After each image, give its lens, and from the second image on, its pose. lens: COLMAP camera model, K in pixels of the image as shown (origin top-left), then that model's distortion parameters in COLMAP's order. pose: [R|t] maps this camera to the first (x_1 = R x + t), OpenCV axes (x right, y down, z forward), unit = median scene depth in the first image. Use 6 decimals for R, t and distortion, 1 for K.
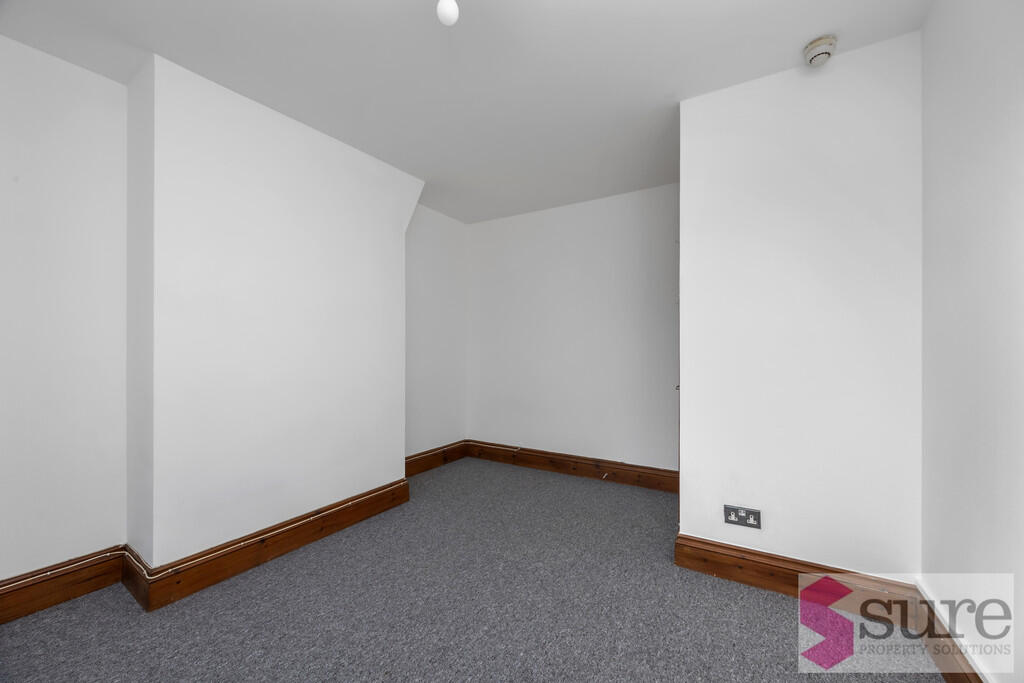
lens RADIAL K [[388.0, 0, 511.6], [0, 388.0, 344.8], [0, 0, 1]] dist [-0.006679, 0.000842]
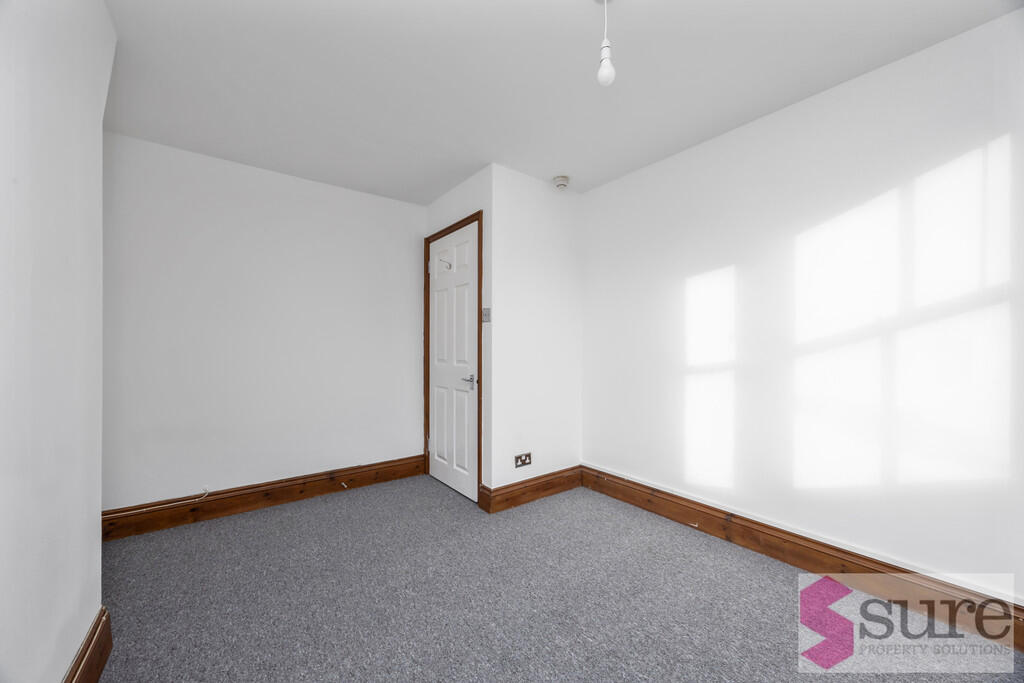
lens RADIAL K [[388.0, 0, 516.3], [0, 388.0, 343.8], [0, 0, 1]] dist [-0.006679, 0.000842]
pose [[0.353544, 0.011817, 0.935343, -0.600017], [-0.010440, 0.999908, -0.008687, 0.002579], [-0.935360, -0.006694, 0.353635, 0.352468]]
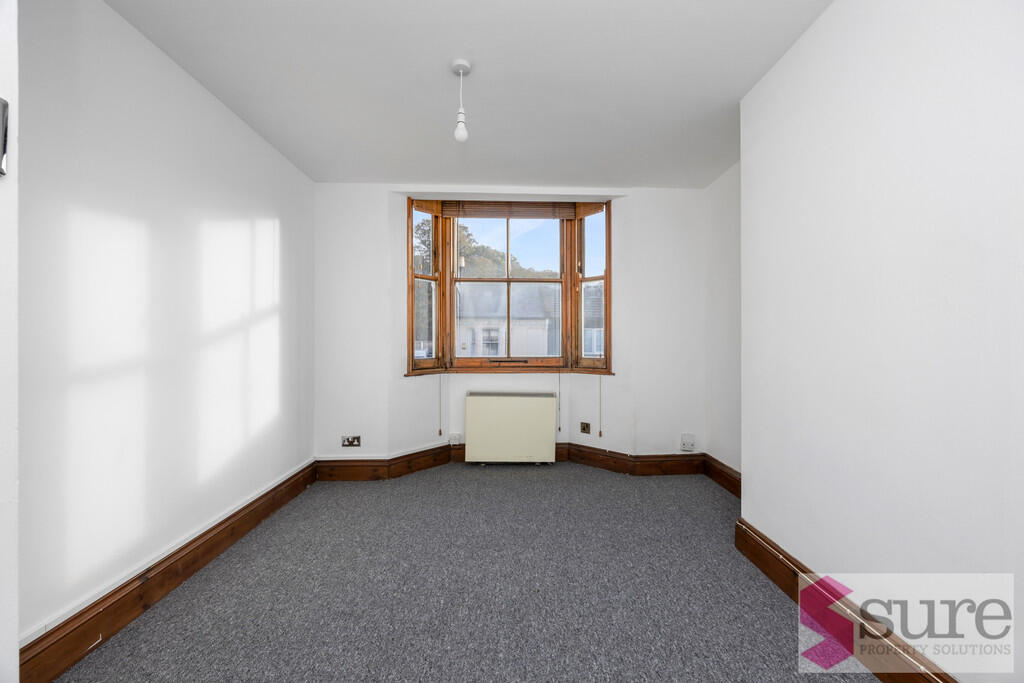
lens RADIAL K [[388.0, 0, 510.9], [0, 388.0, 342.1], [0, 0, 1]] dist [-0.006679, 0.000842]
pose [[-0.843091, 0.008264, -0.537707, 0.227585], [0.011545, 0.999930, -0.002733, 0.012857], [0.537647, -0.008512, -0.843127, 1.052524]]
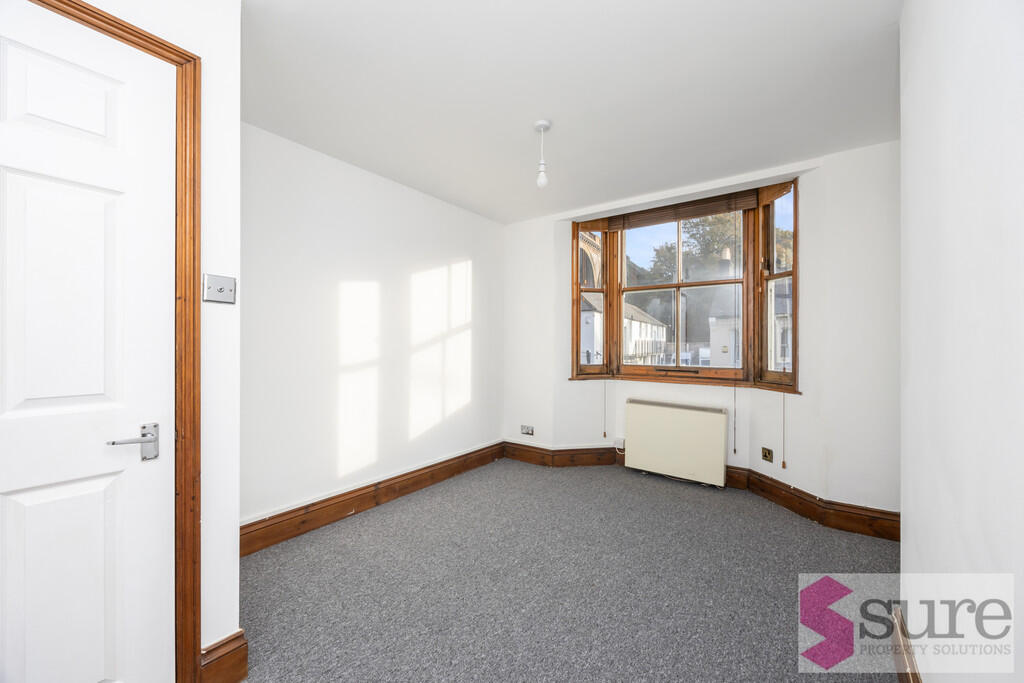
lens RADIAL K [[388.0, 0, 509.3], [0, 388.0, 340.5], [0, 0, 1]] dist [-0.006679, 0.000842]
pose [[-0.994940, 0.004716, 0.100359, -0.084828], [0.003209, 0.999880, -0.015168, -0.007688], [-0.100418, -0.014769, -0.994836, 1.255740]]
